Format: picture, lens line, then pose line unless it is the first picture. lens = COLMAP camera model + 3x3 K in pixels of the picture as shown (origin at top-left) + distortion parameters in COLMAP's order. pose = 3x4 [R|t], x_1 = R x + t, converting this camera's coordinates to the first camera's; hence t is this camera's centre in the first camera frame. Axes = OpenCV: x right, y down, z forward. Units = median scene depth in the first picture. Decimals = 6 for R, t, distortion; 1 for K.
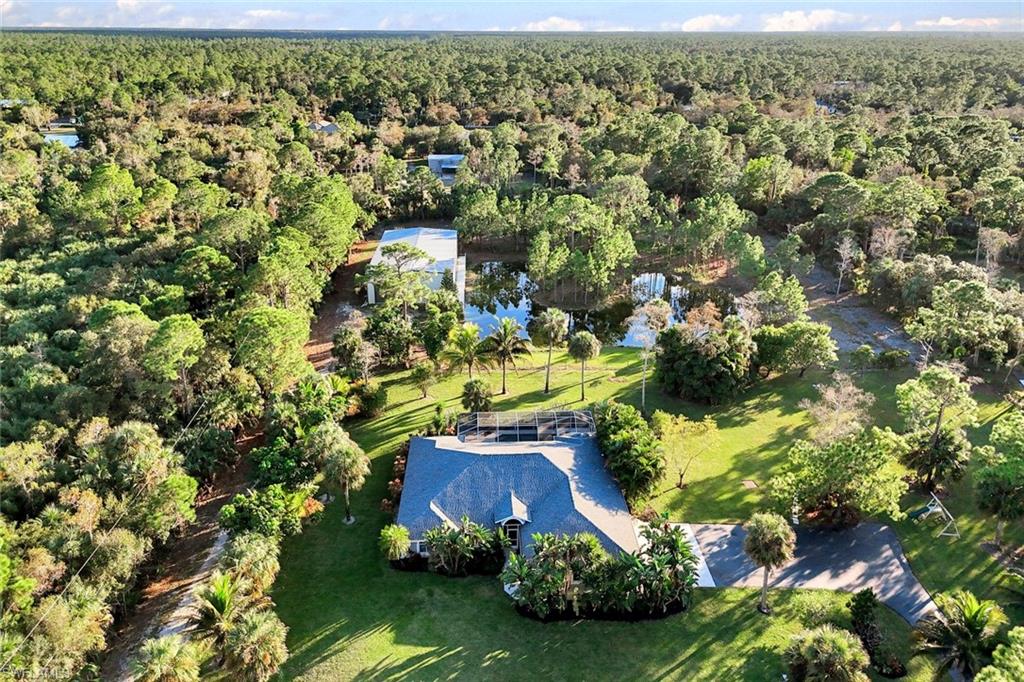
lens RADIAL K [[557.9, 0, 512.0], [0, 557.9, 341.0], [0, 0, 1]] dist [0.001378, -0.000082]
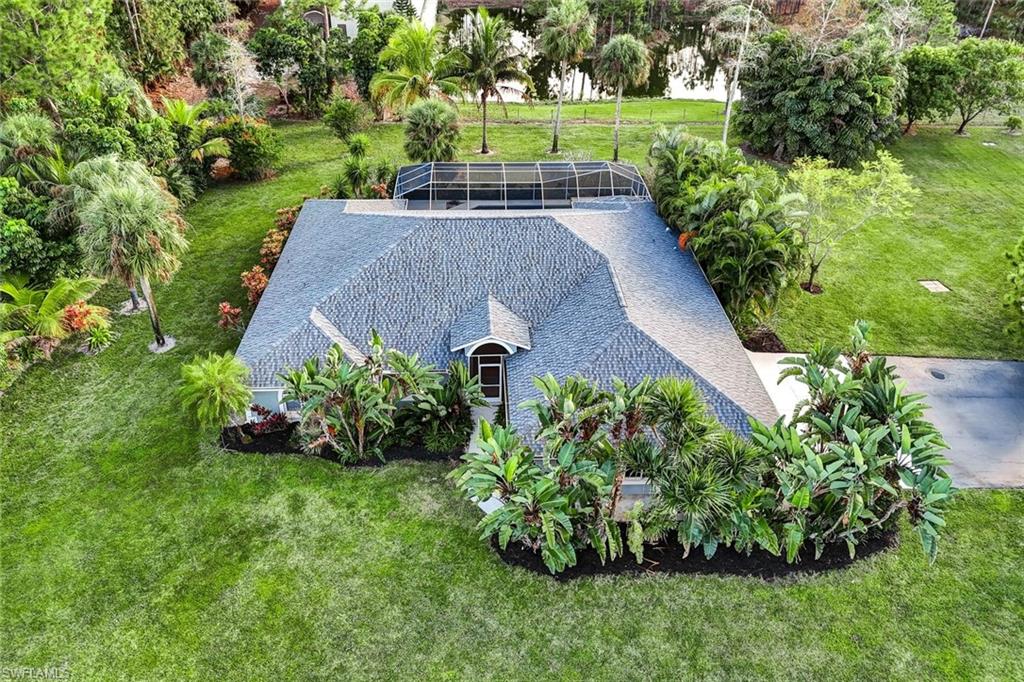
lens RADIAL K [[739.6, 0, 512.5], [0, 739.6, 300.9], [0, 0, 1]] dist [0.001046, -0.000755]
pose [[0.999833, 0.006411, 0.017115, 0.009103], [-0.010319, 0.970938, 0.239110, 0.142116], [-0.015085, -0.239247, 0.970842, 0.424841]]
